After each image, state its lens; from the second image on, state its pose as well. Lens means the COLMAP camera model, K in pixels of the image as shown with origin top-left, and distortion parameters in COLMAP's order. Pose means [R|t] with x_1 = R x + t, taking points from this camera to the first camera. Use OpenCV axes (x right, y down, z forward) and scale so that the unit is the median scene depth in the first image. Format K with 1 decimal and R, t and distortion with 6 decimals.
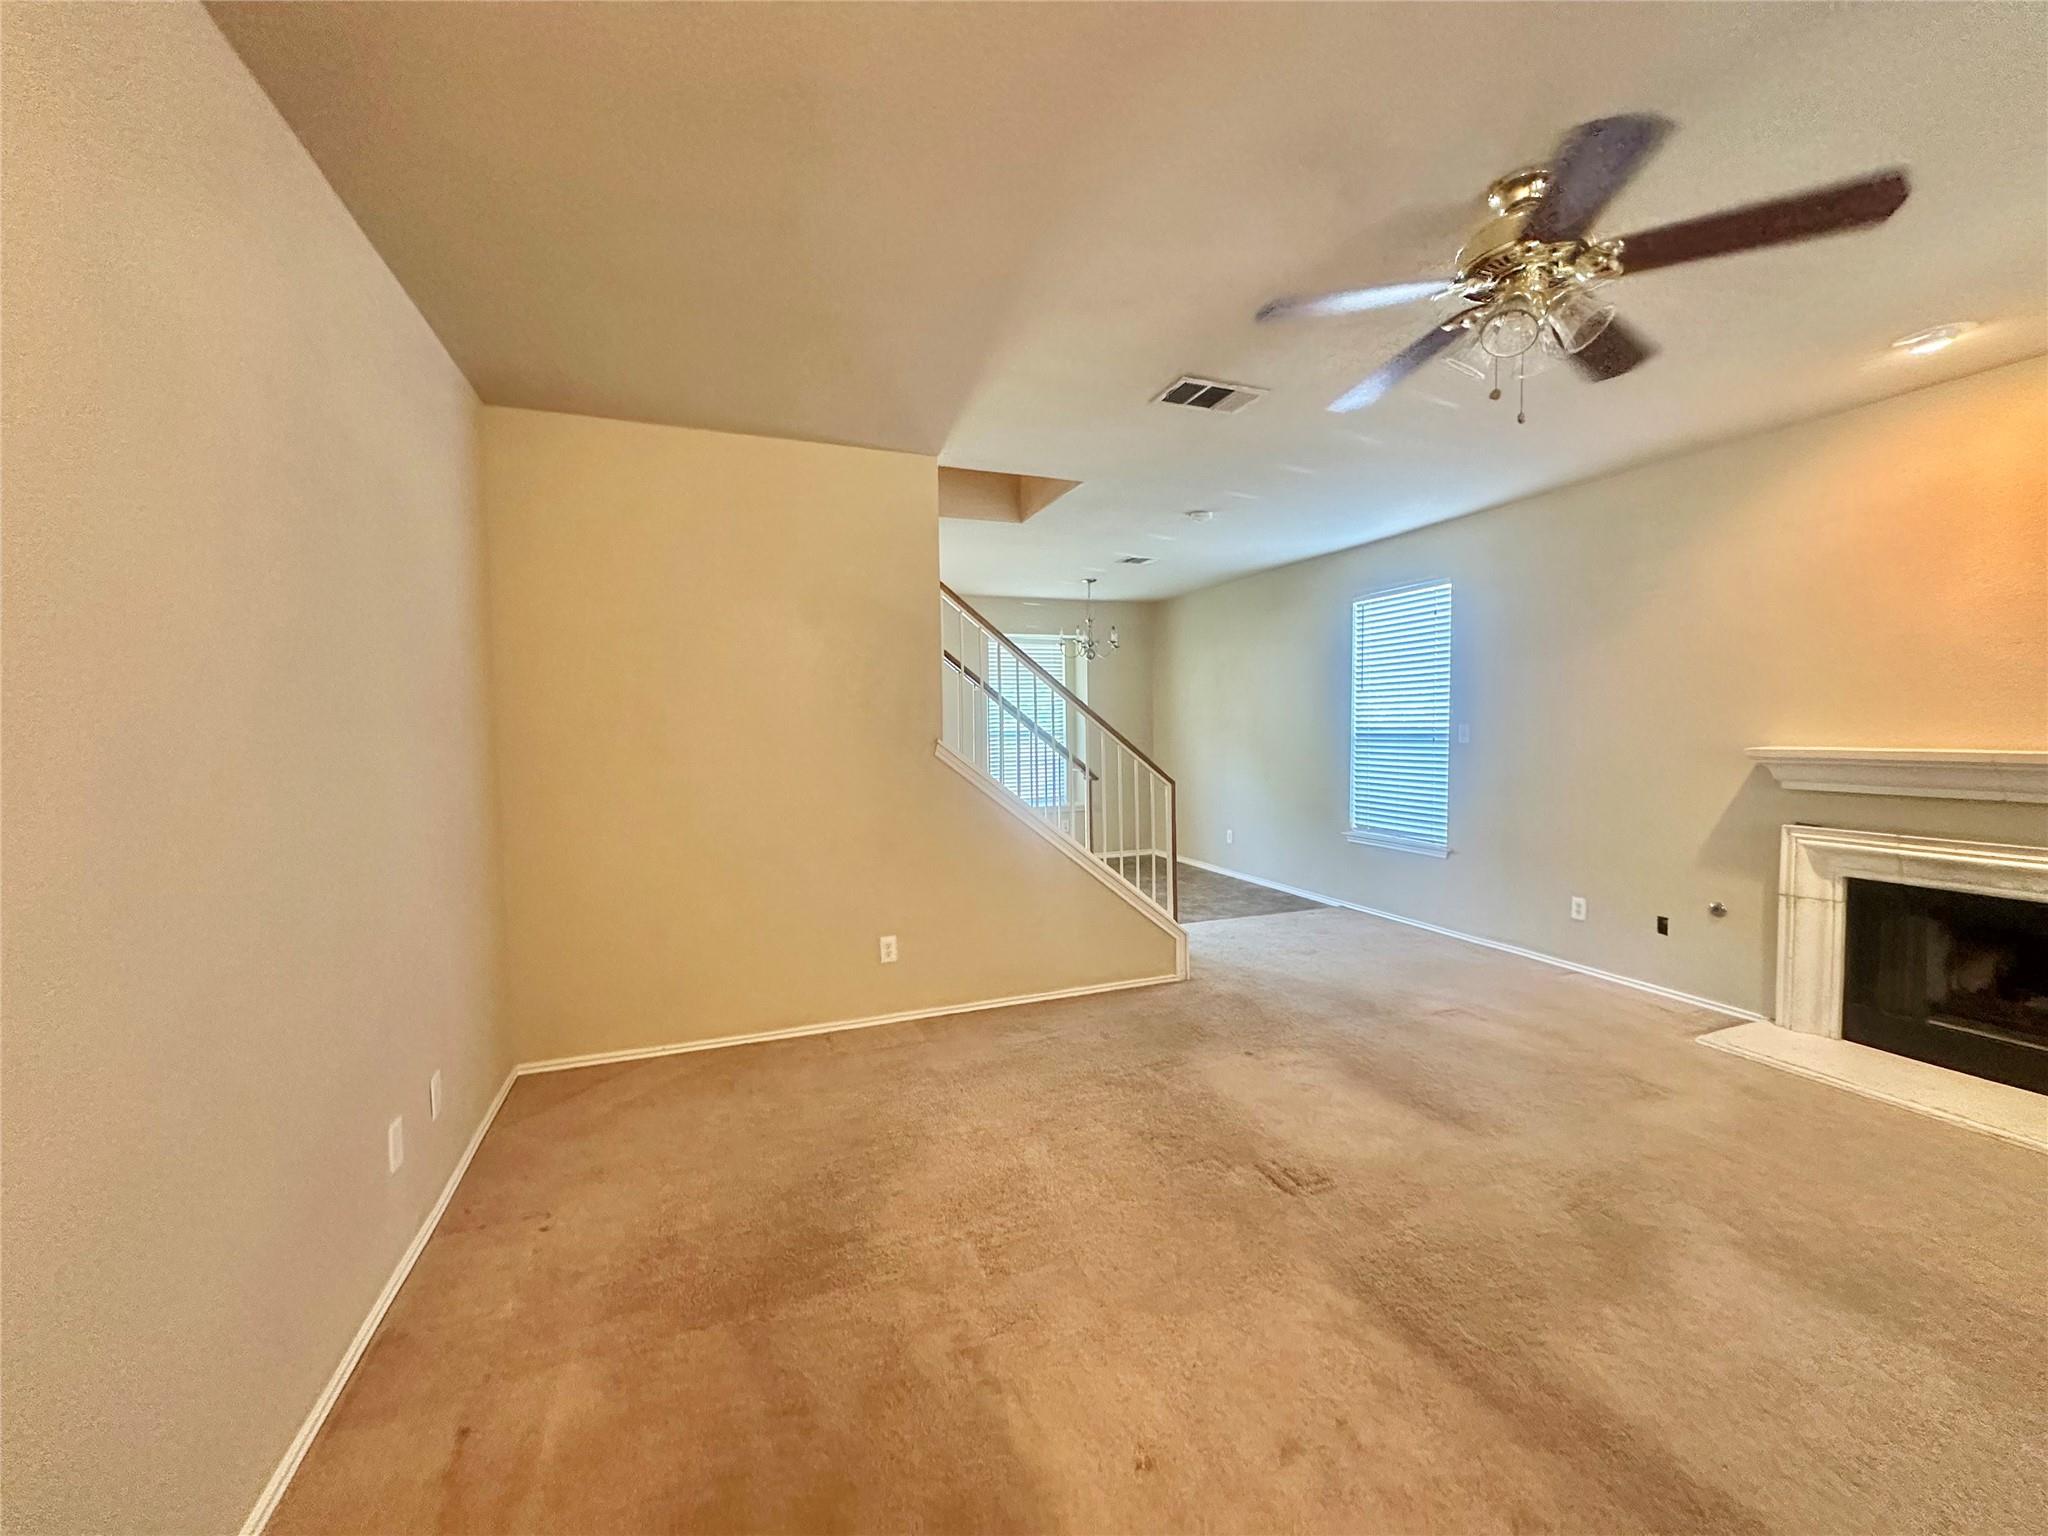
lens RADIAL K [[818.0, 0, 1025.8], [0, 818.0, 765.6], [0, 0, 1]] dist [0.000325, 0.000342]
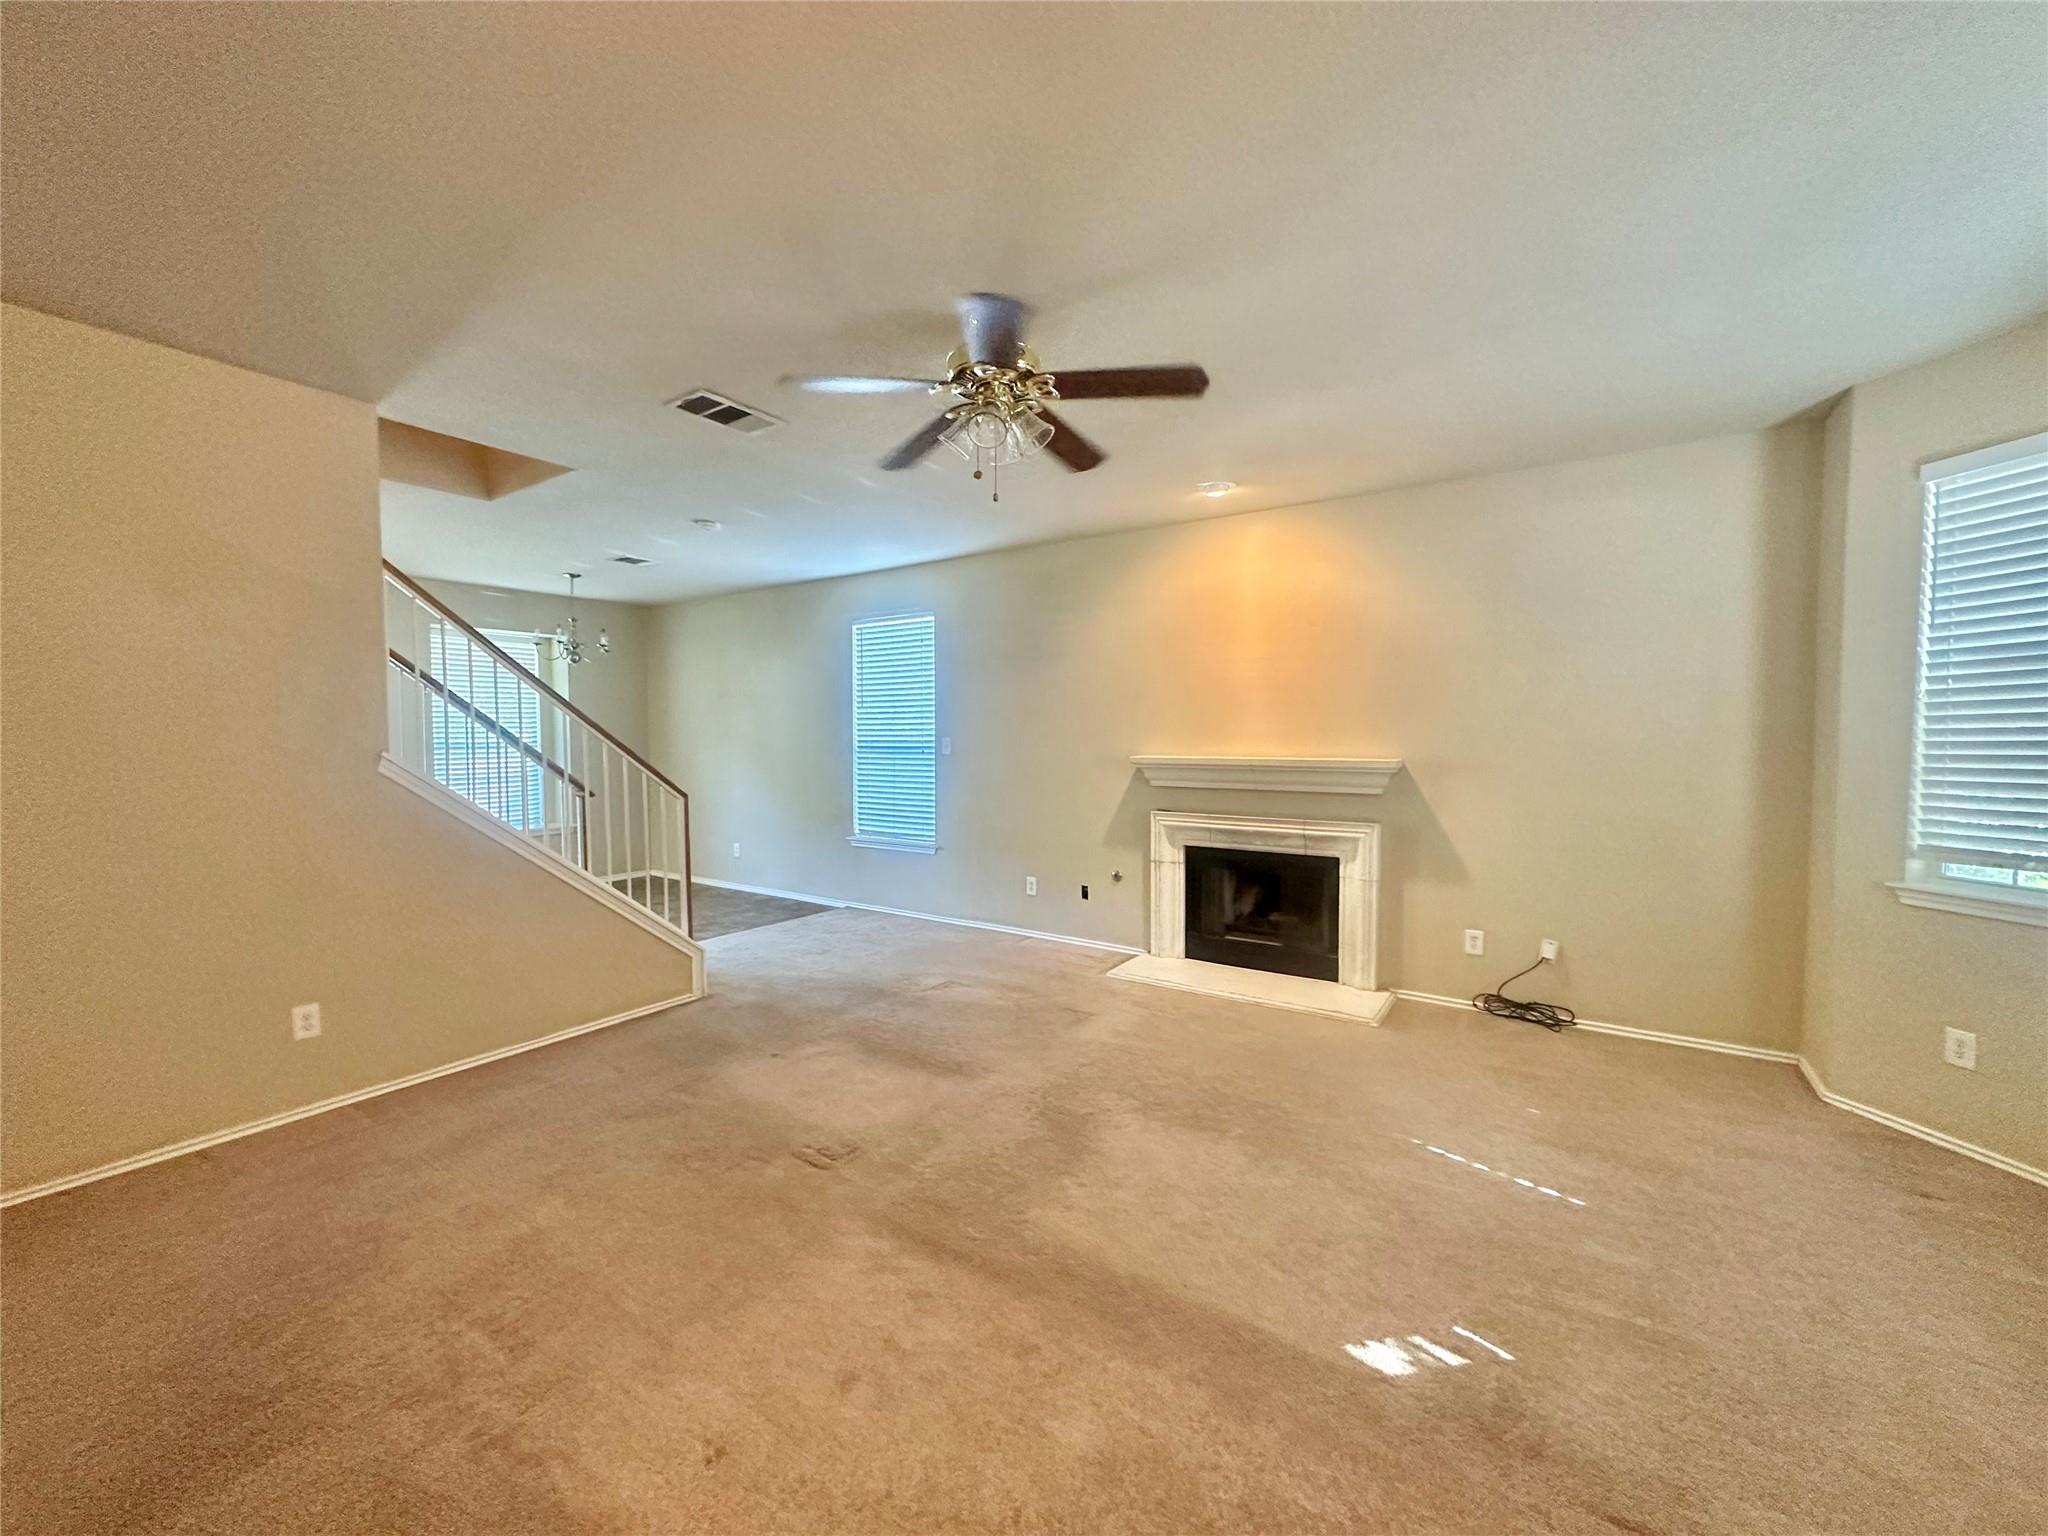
lens RADIAL K [[818.0, 0, 1025.7], [0, 818.0, 763.8], [0, 0, 1]] dist [0.000325, 0.000342]
pose [[0.824861, -0.010883, 0.565231, -0.045335], [0.020713, 0.999725, -0.010979, 0.002078], [-0.564956, 0.020763, 0.824860, -0.037432]]
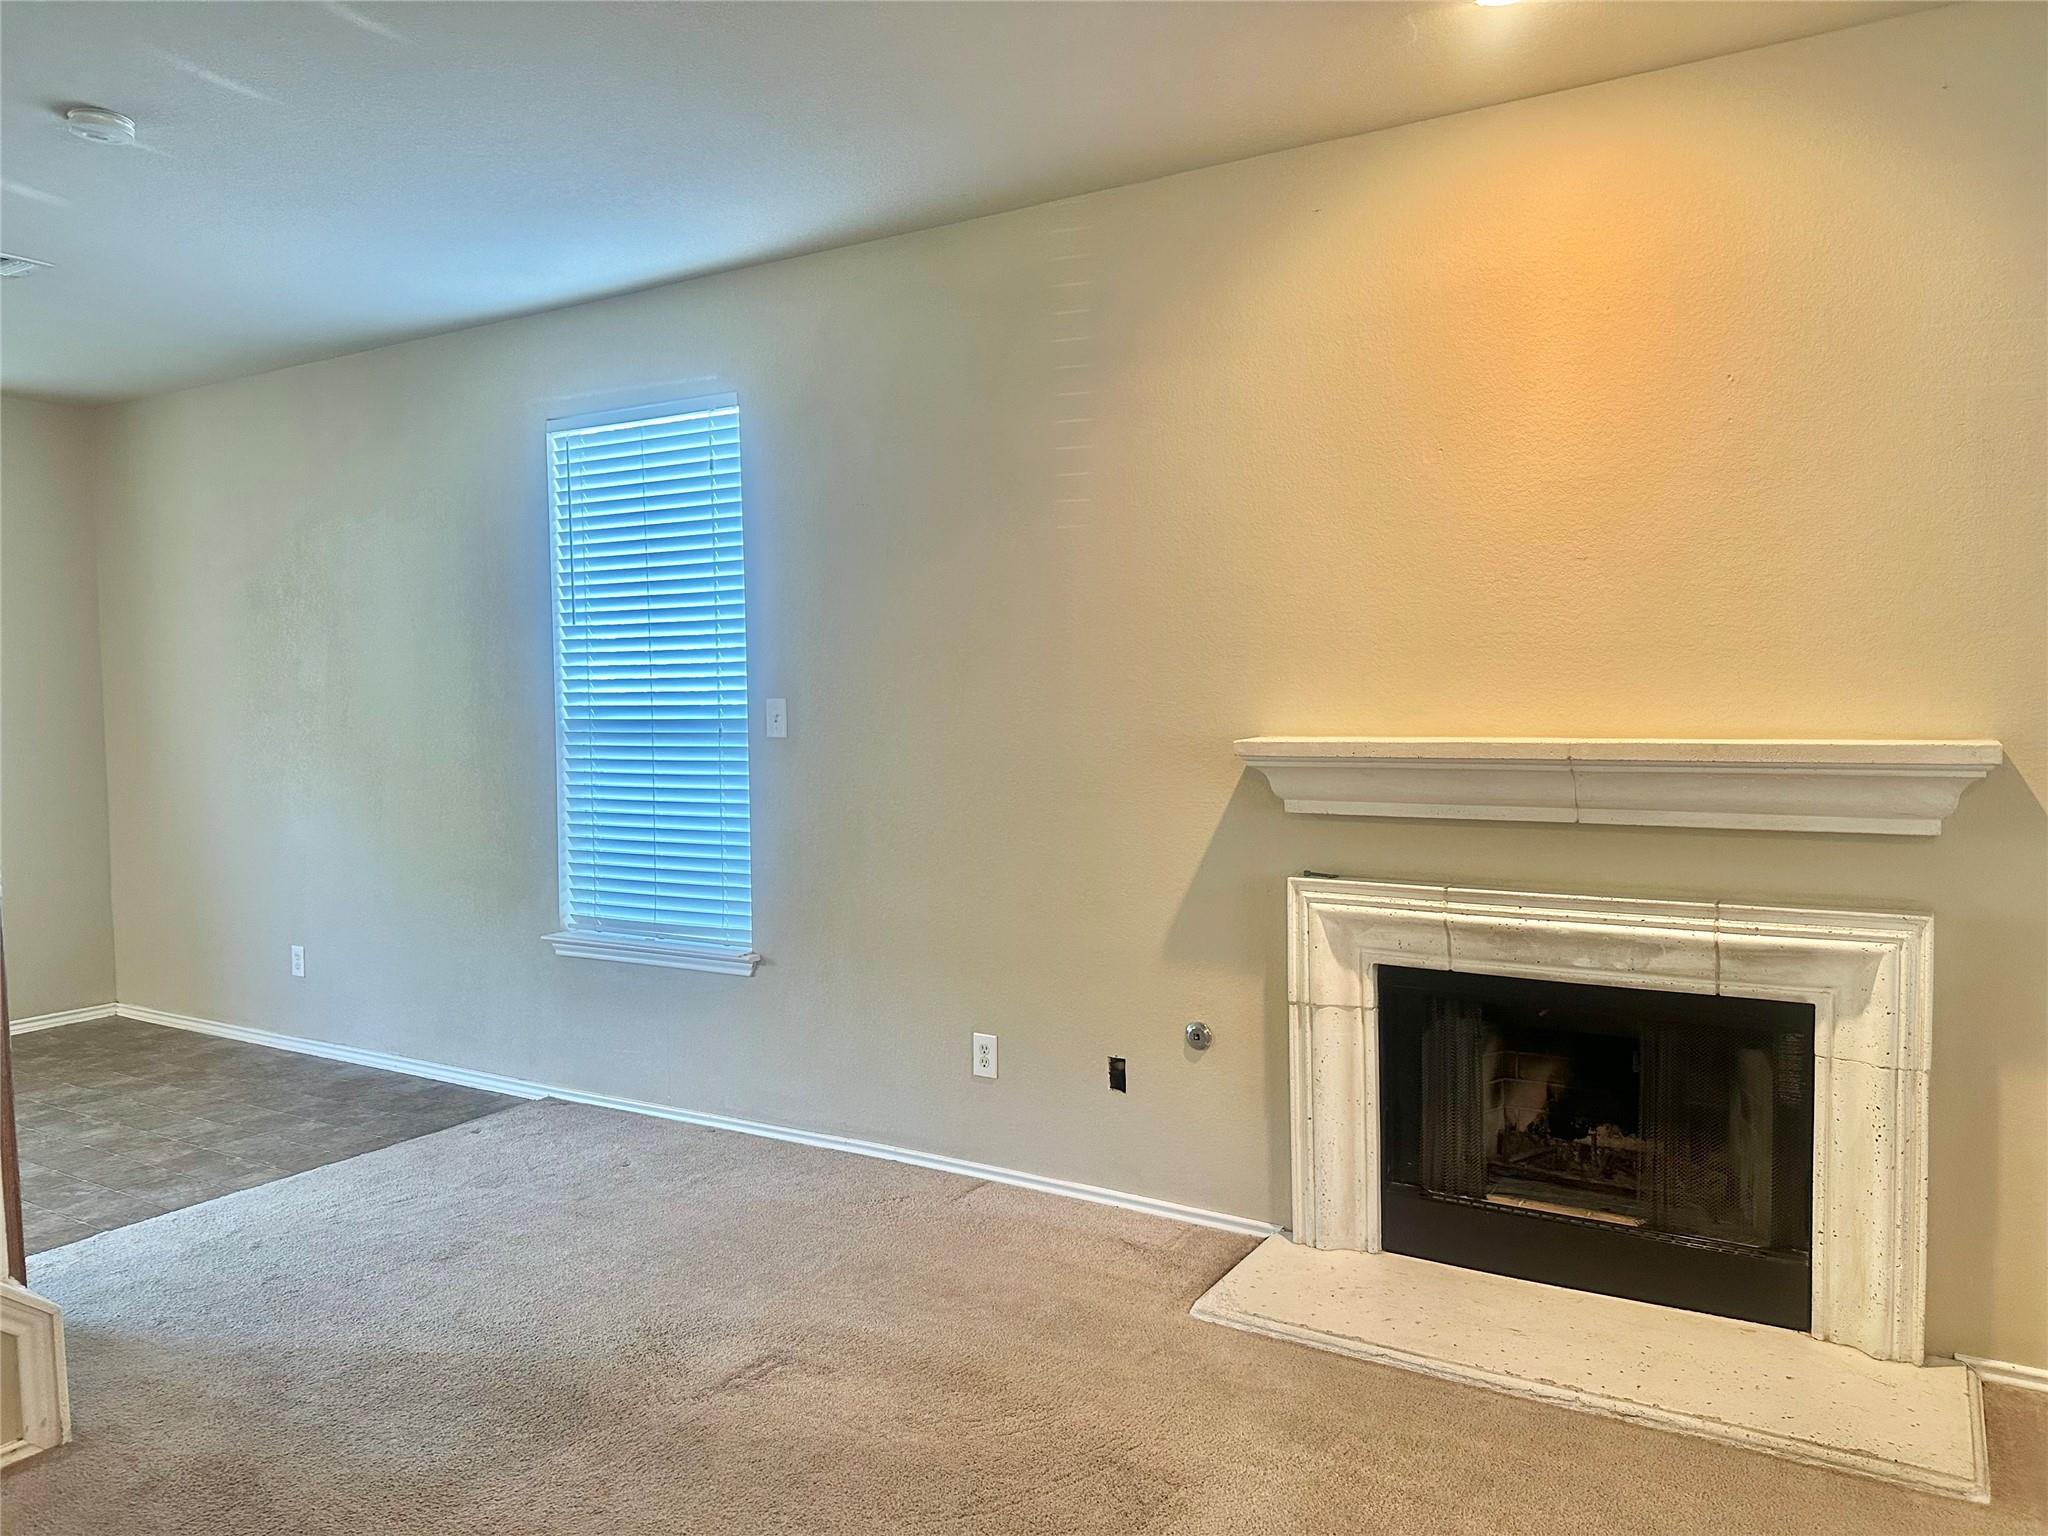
lens RADIAL K [[1441.1, 0, 1040.1], [0, 1441.1, 760.9], [0, 0, 1]] dist [0.060215, -0.071731]
pose [[0.788472, -0.026800, 0.614486, 0.196766], [0.033656, 0.999433, 0.000404, -0.013091], [-0.614149, 0.020363, 0.788928, 0.338292]]
